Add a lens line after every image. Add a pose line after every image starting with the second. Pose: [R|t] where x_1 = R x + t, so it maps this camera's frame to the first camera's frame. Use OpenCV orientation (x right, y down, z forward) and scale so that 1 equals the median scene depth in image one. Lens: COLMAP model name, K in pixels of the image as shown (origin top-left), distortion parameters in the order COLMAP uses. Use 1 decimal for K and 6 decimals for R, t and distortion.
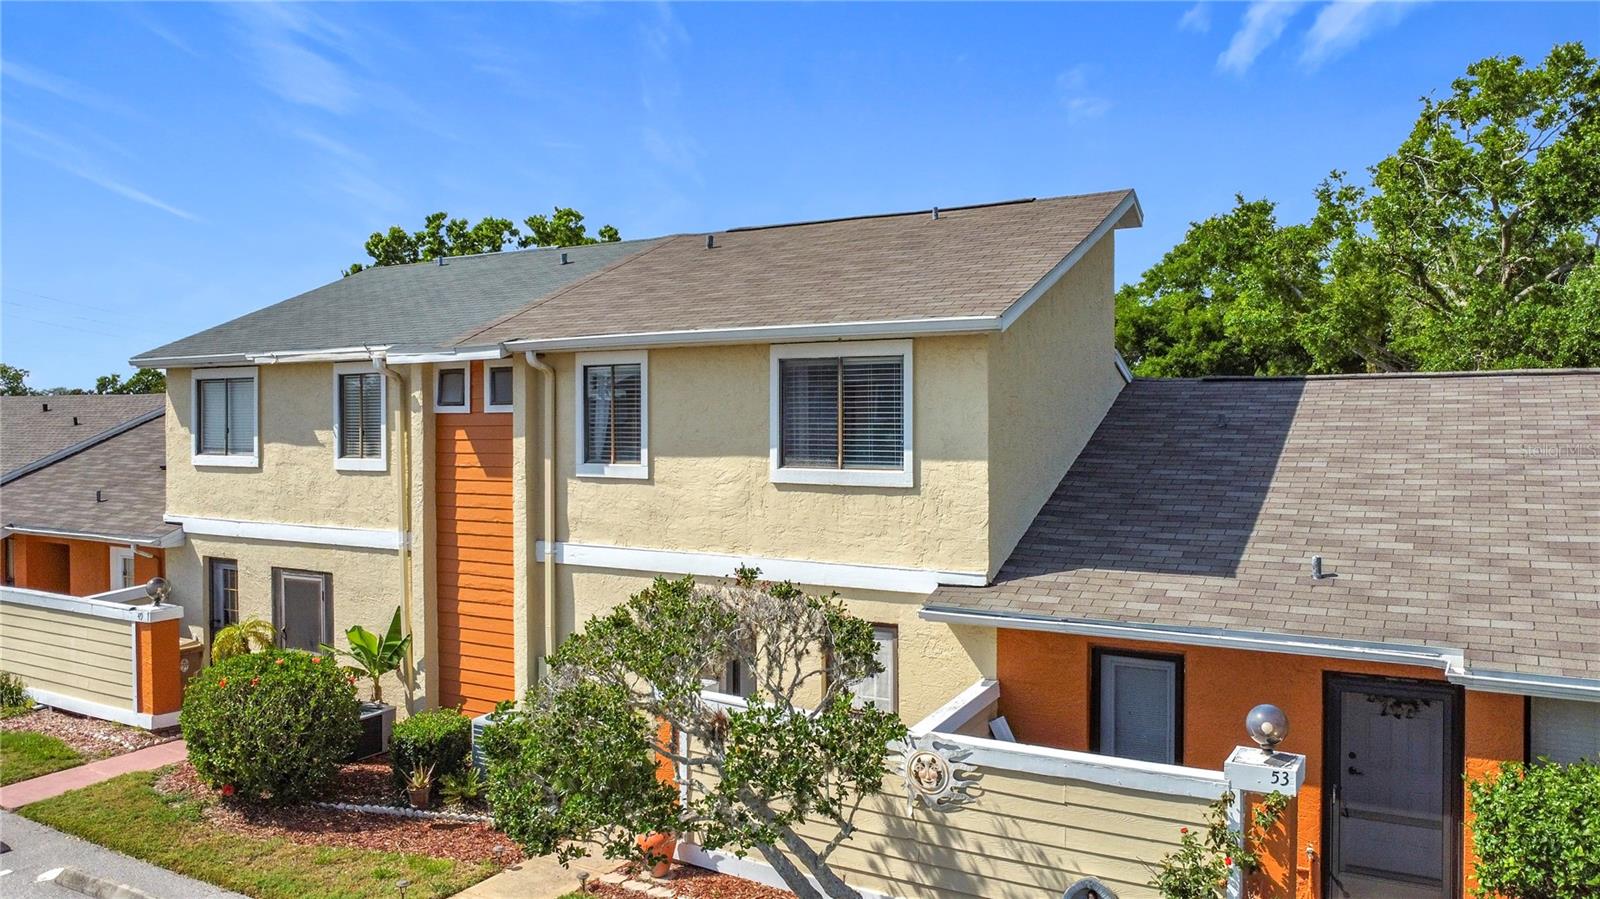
lens RADIAL K [[1174.0, 0, 801.0], [0, 1174.0, 438.3], [0, 0, 1]] dist [-0.031227, -0.002595]
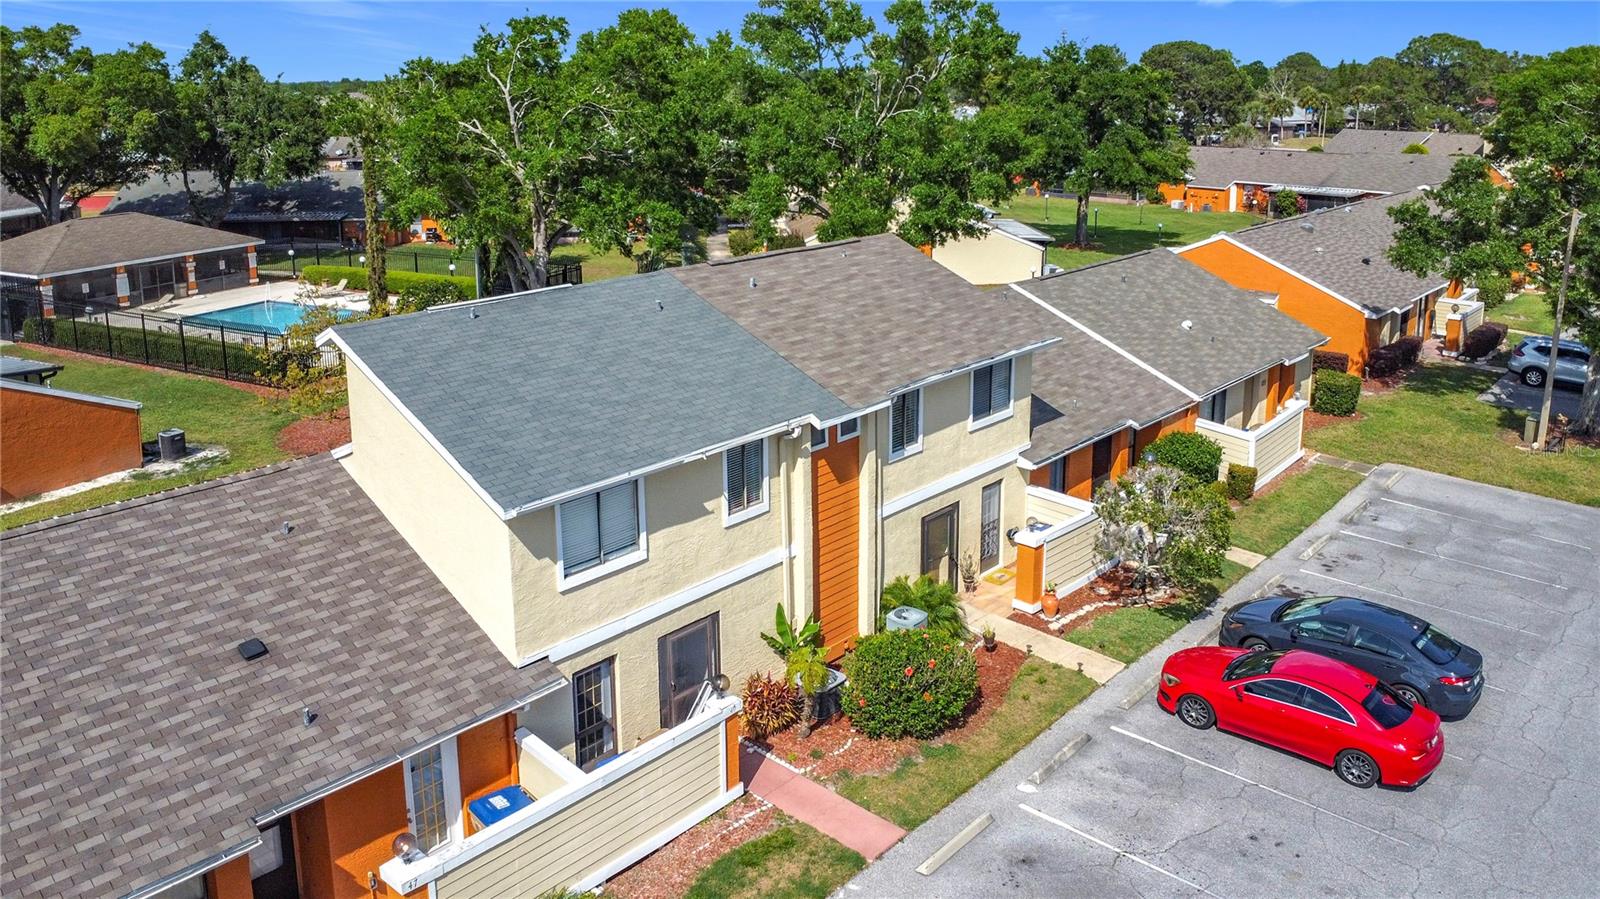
lens RADIAL K [[1192.1, 0, 813.2], [0, 1192.1, 311.7], [0, 0, 1]] dist [-0.011451, -0.009758]
pose [[0.196663, -0.185988, 0.962669, -1.742008], [0.027724, 0.982506, 0.184156, -0.474004], [-0.980079, -0.009528, 0.198379, 0.771784]]
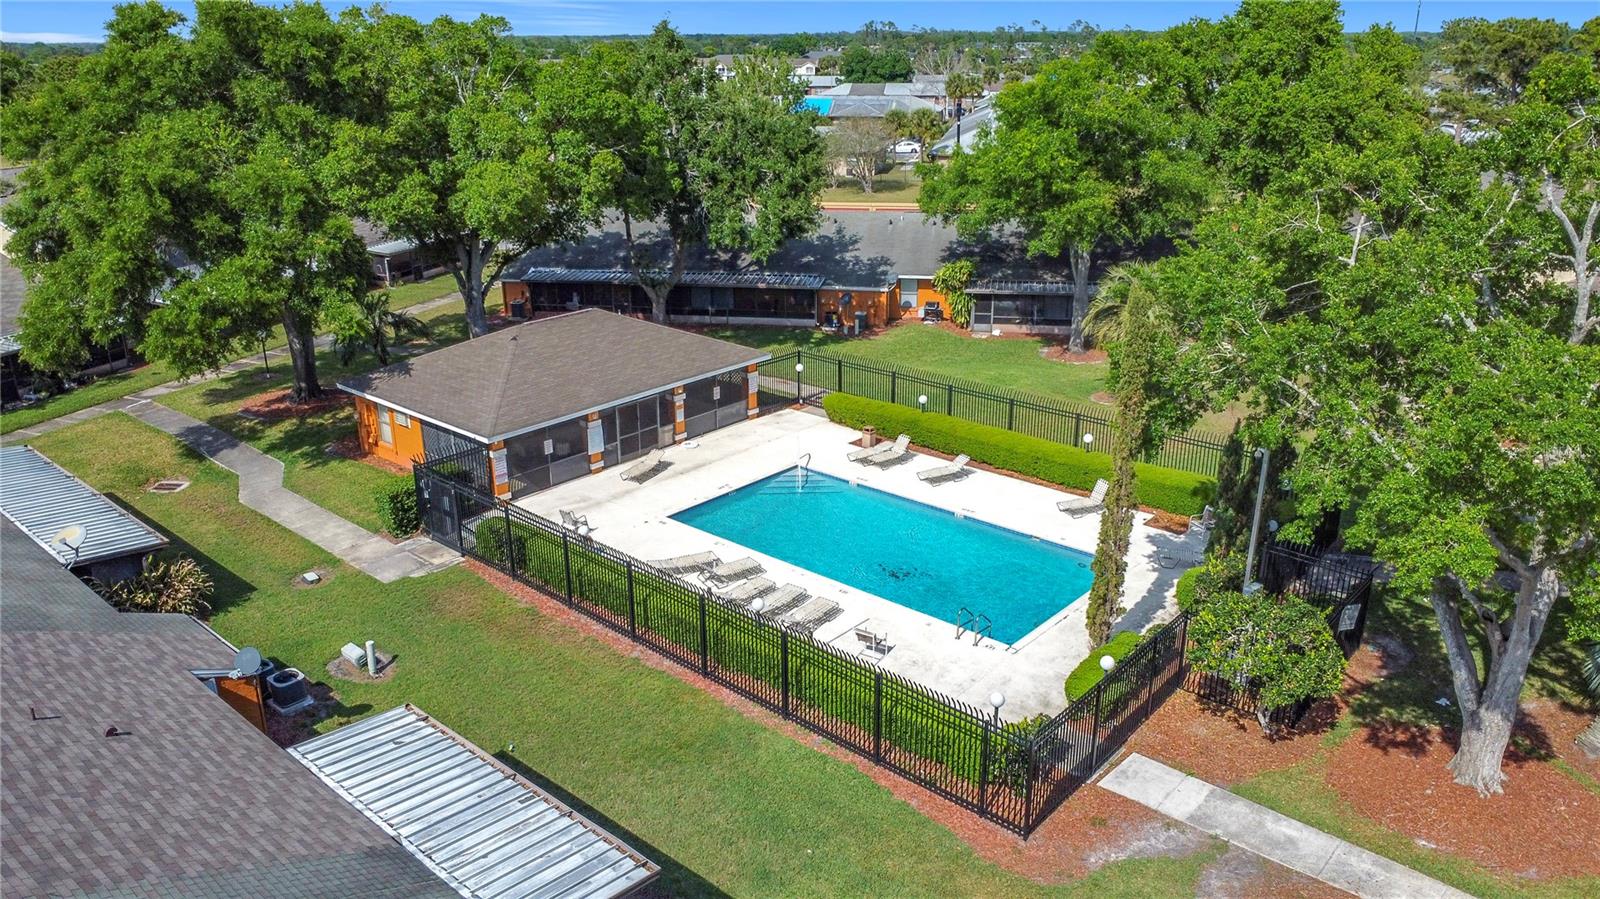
lens RADIAL K [[1164.4, 0, 785.0], [0, 1164.4, 431.6], [0, 0, 1]] dist [0.024324, 0.001749]
pose [[0.433521, -0.290120, 0.853165, -0.339365], [0.025021, 0.950268, 0.310426, -0.701156], [-0.900796, -0.113229, 0.419220, 2.403444]]
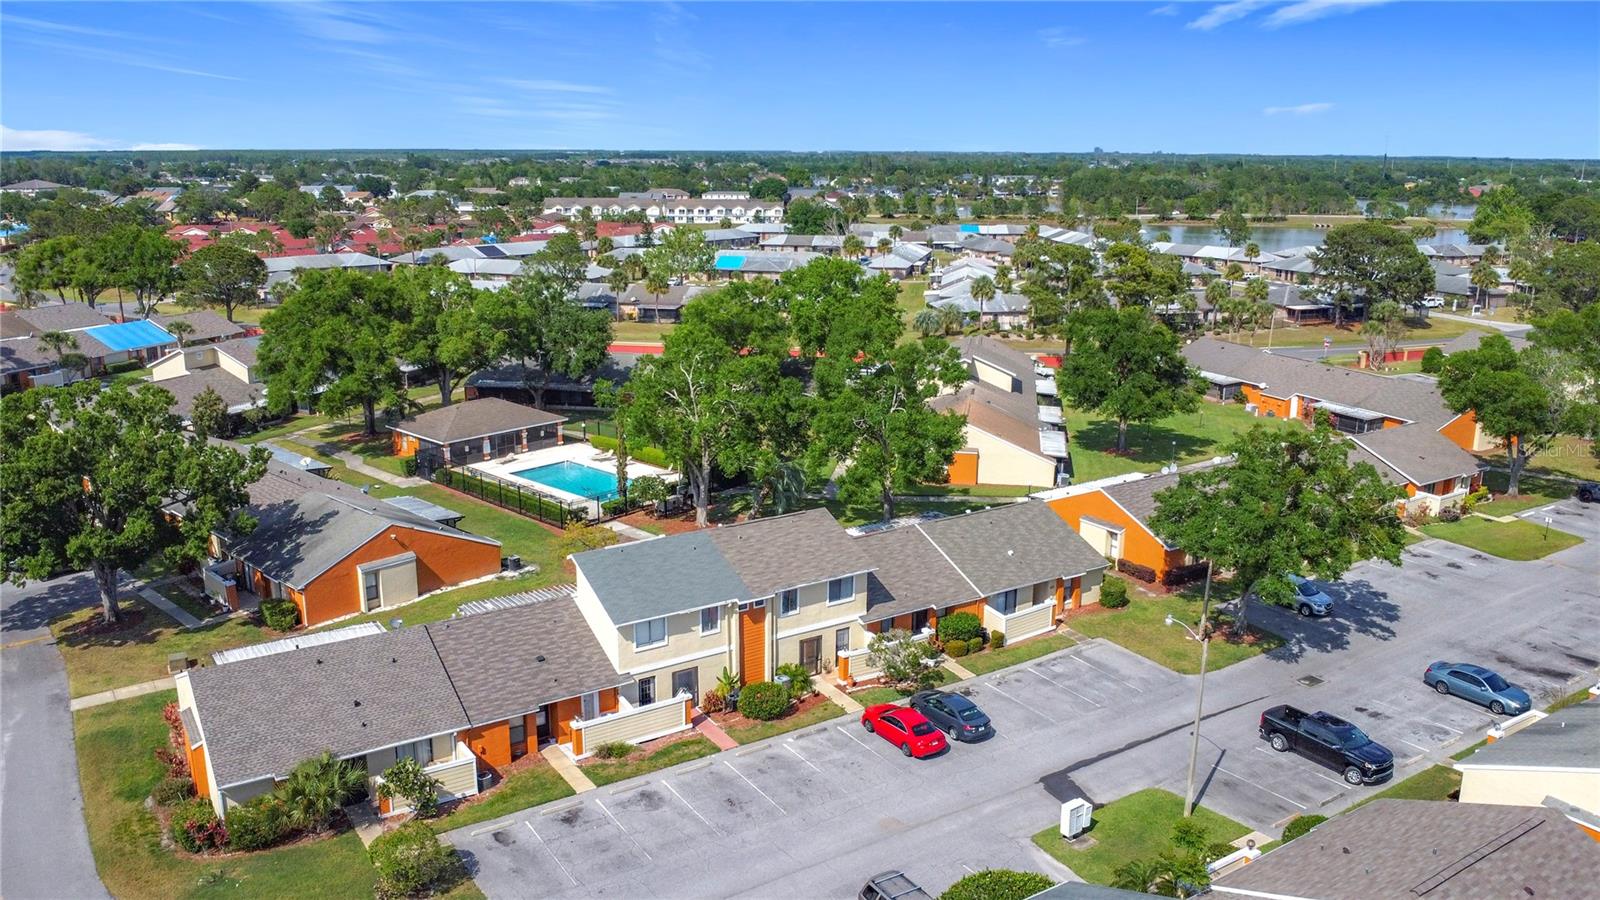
lens RADIAL K [[1210.9, 0, 844.1], [0, 1210.9, 449.2], [0, 0, 1]] dist [-0.015230, -0.002031]
pose [[0.410874, -0.206516, 0.887994, -3.663279], [-0.003538, 0.973638, 0.228070, -1.474109], [-0.911685, -0.096850, 0.399312, -0.805141]]
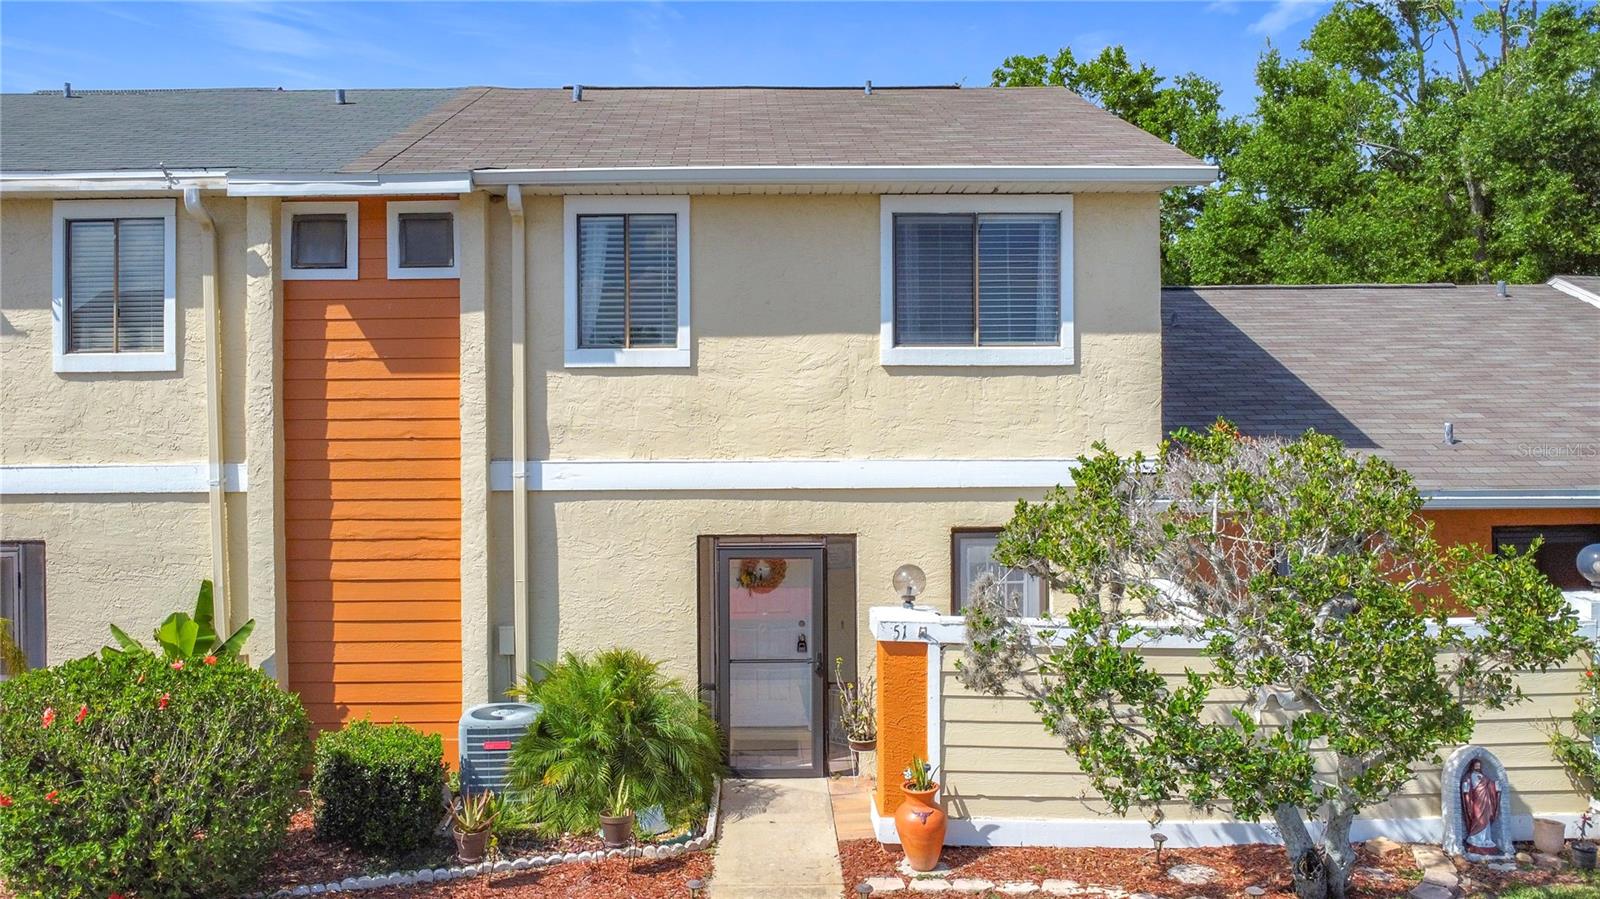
lens RADIAL K [[1183.2, 0, 777.9], [0, 1183.2, 402.8], [0, 0, 1]] dist [-0.032579, -0.002750]
pose [[0.848701, -0.001839, 0.528870, -0.460892], [0.014455, 0.999701, -0.019720, 0.070002], [-0.528675, 0.024381, 0.848474, 0.312613]]
